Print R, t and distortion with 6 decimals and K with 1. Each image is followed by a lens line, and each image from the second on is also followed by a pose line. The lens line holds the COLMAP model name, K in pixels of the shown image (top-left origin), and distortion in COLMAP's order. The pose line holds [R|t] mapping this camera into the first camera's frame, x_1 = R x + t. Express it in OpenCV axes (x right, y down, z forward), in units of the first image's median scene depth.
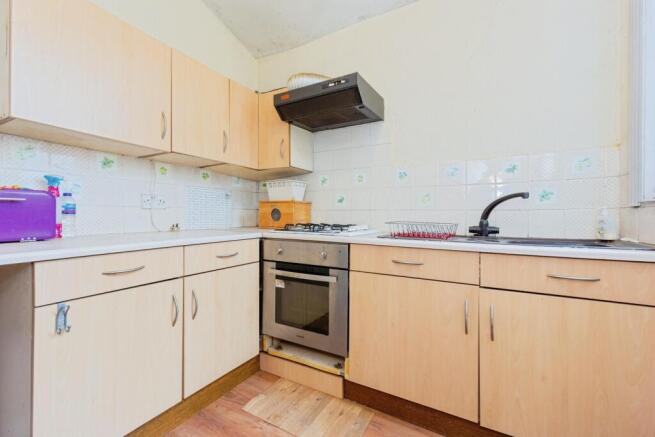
lens RADIAL K [[282.4, 0, 327.5], [0, 282.4, 216.1], [0, 0, 1]] dist [0.000247, 0.000506]
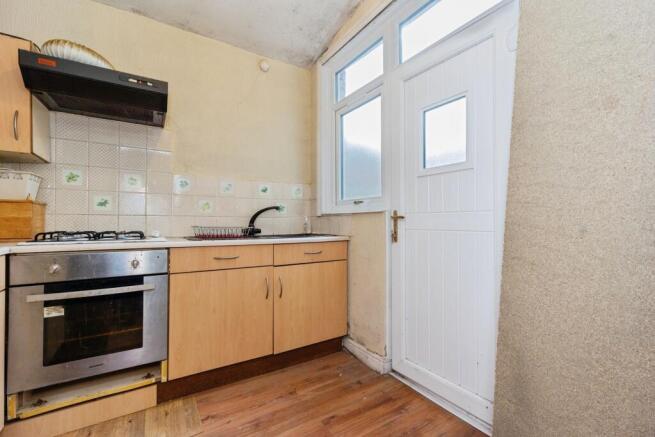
lens RADIAL K [[282.4, 0, 327.7], [0, 282.4, 220.0], [0, 0, 1]] dist [0.000247, 0.000506]
pose [[0.465673, 0.001308, 0.884956, -0.513031], [0.003830, 0.999987, -0.003493, 0.000466], [-0.884949, 0.005016, 0.465661, 0.000488]]
